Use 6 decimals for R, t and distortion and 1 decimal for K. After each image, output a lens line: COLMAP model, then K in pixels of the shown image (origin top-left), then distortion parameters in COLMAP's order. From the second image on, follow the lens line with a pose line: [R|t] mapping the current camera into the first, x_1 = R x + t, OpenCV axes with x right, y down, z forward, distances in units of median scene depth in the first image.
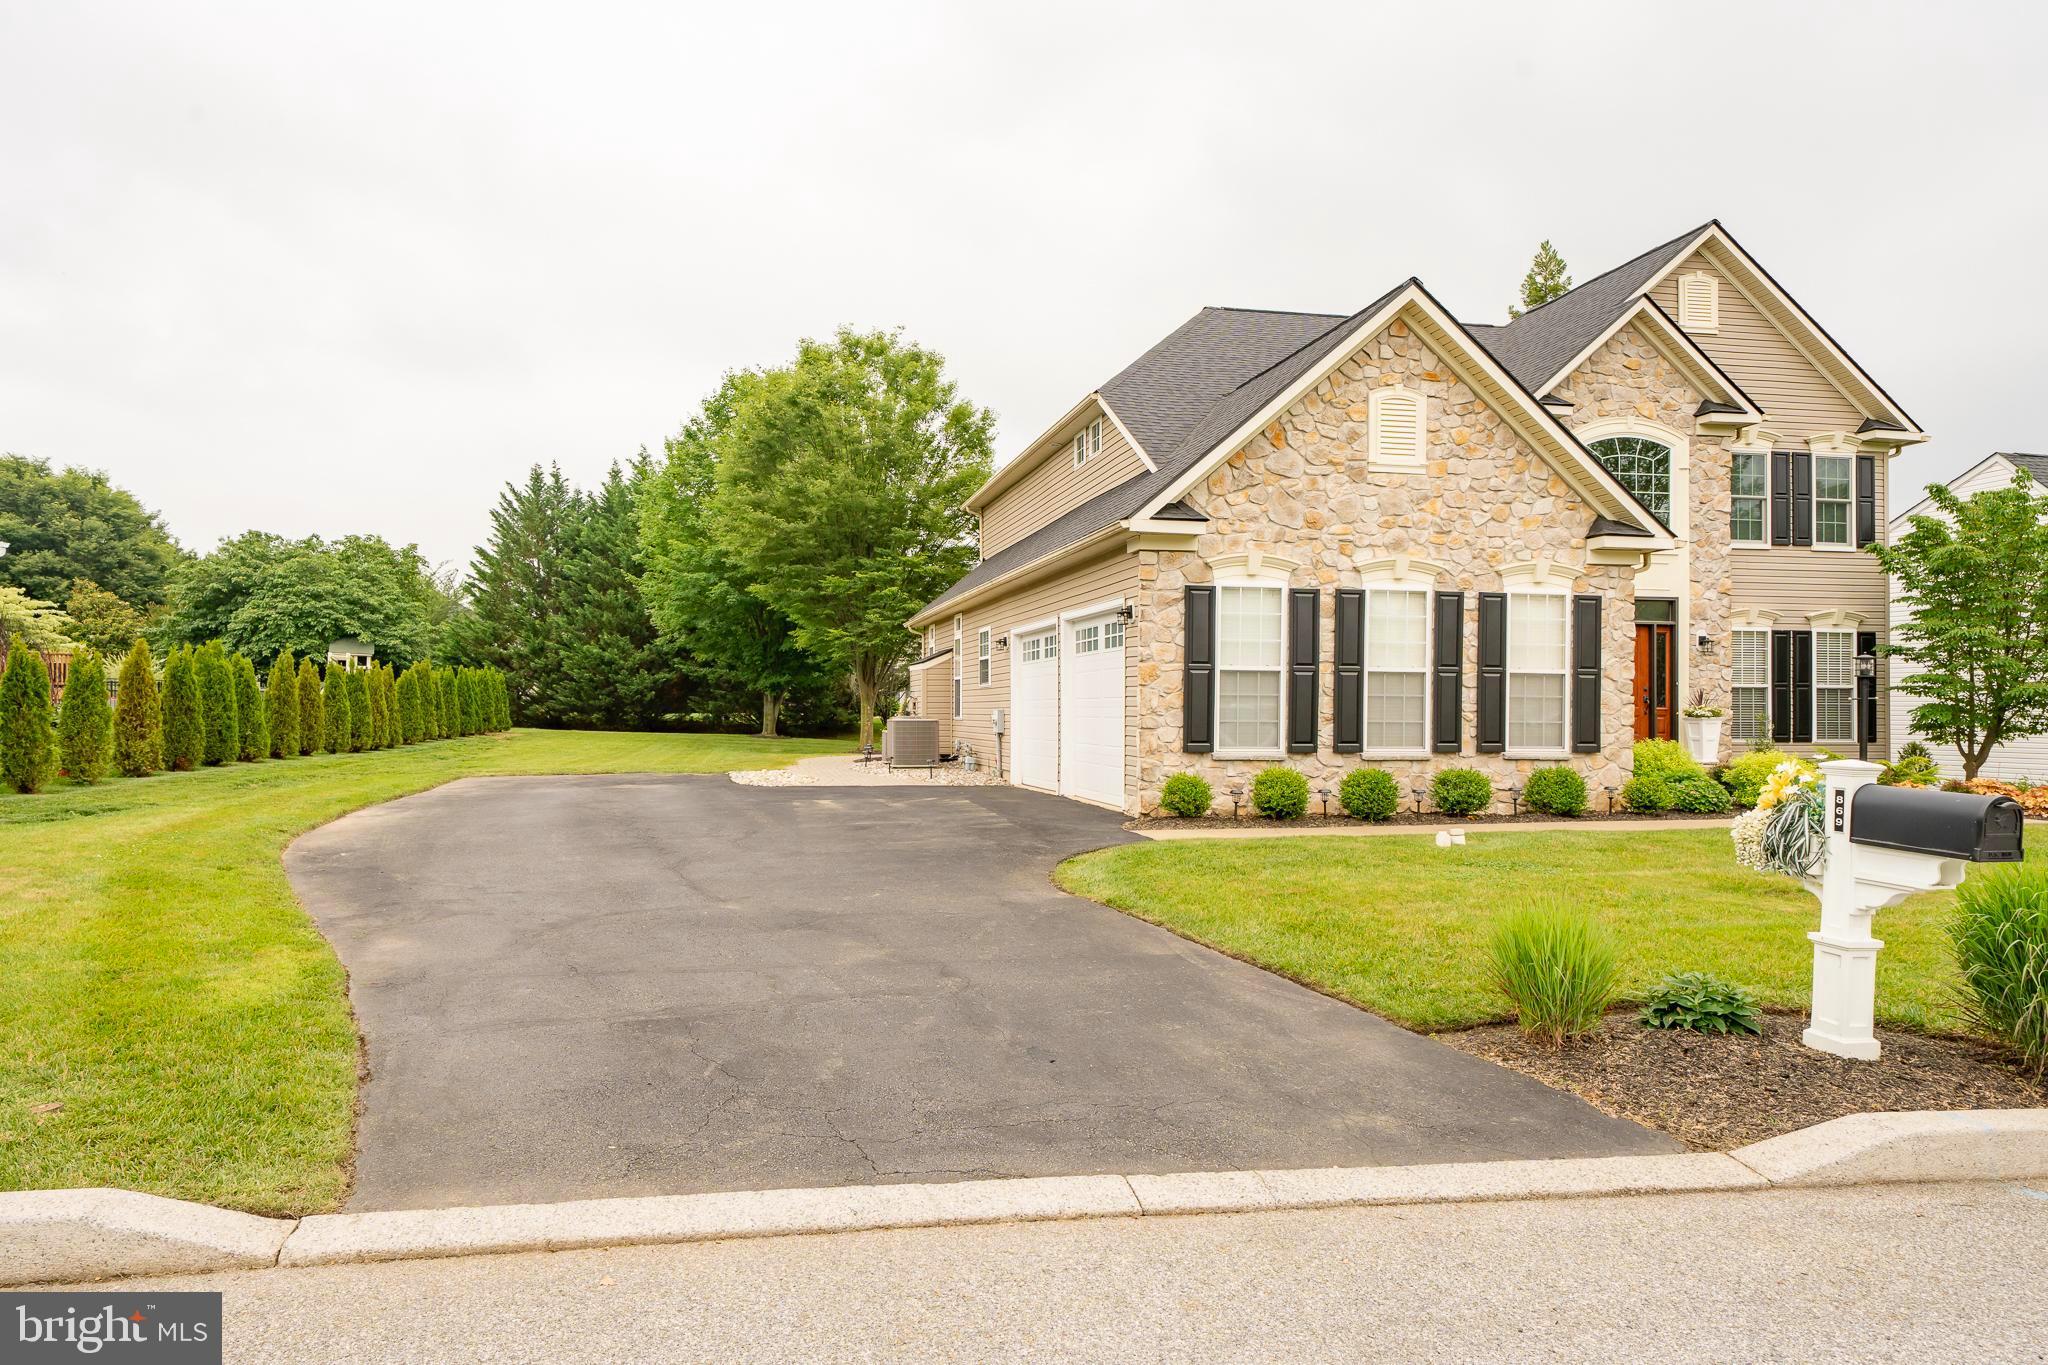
lens RADIAL K [[1161.8, 0, 960.5], [0, 1161.8, 705.4], [0, 0, 1]] dist [0.002935, 0.000017]
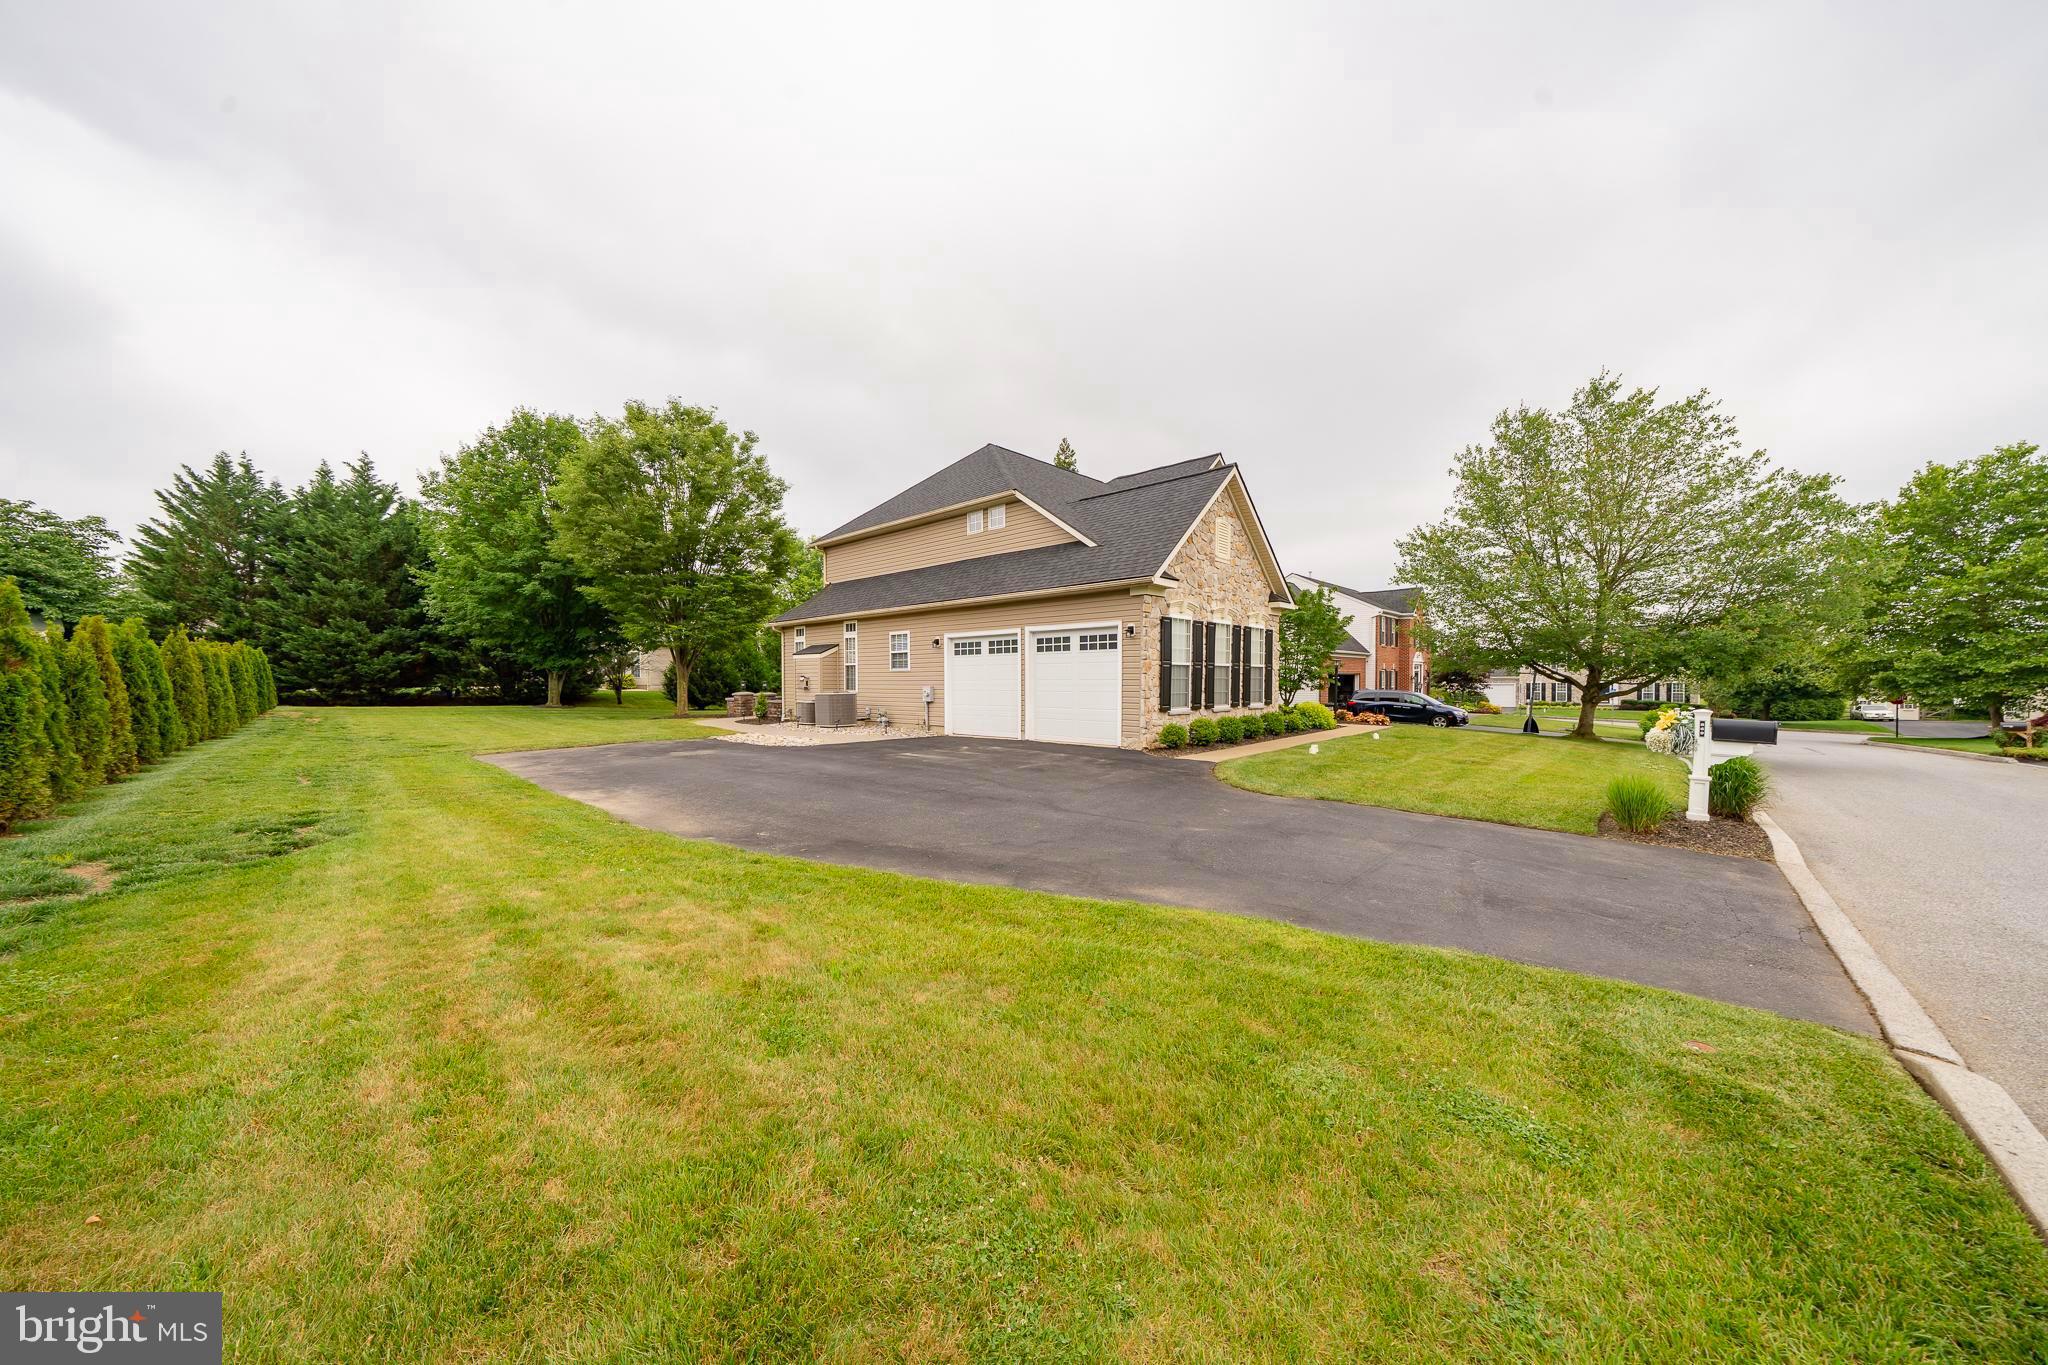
lens RADIAL K [[706.6, 0, 970.8], [0, 706.6, 682.3], [0, 0, 1]] dist [-0.001965, -0.000271]
pose [[0.807380, -0.011964, 0.589910, -0.309531], [0.005280, 0.999901, 0.013053, -0.008988], [-0.590008, -0.007423, 0.807363, 0.143607]]
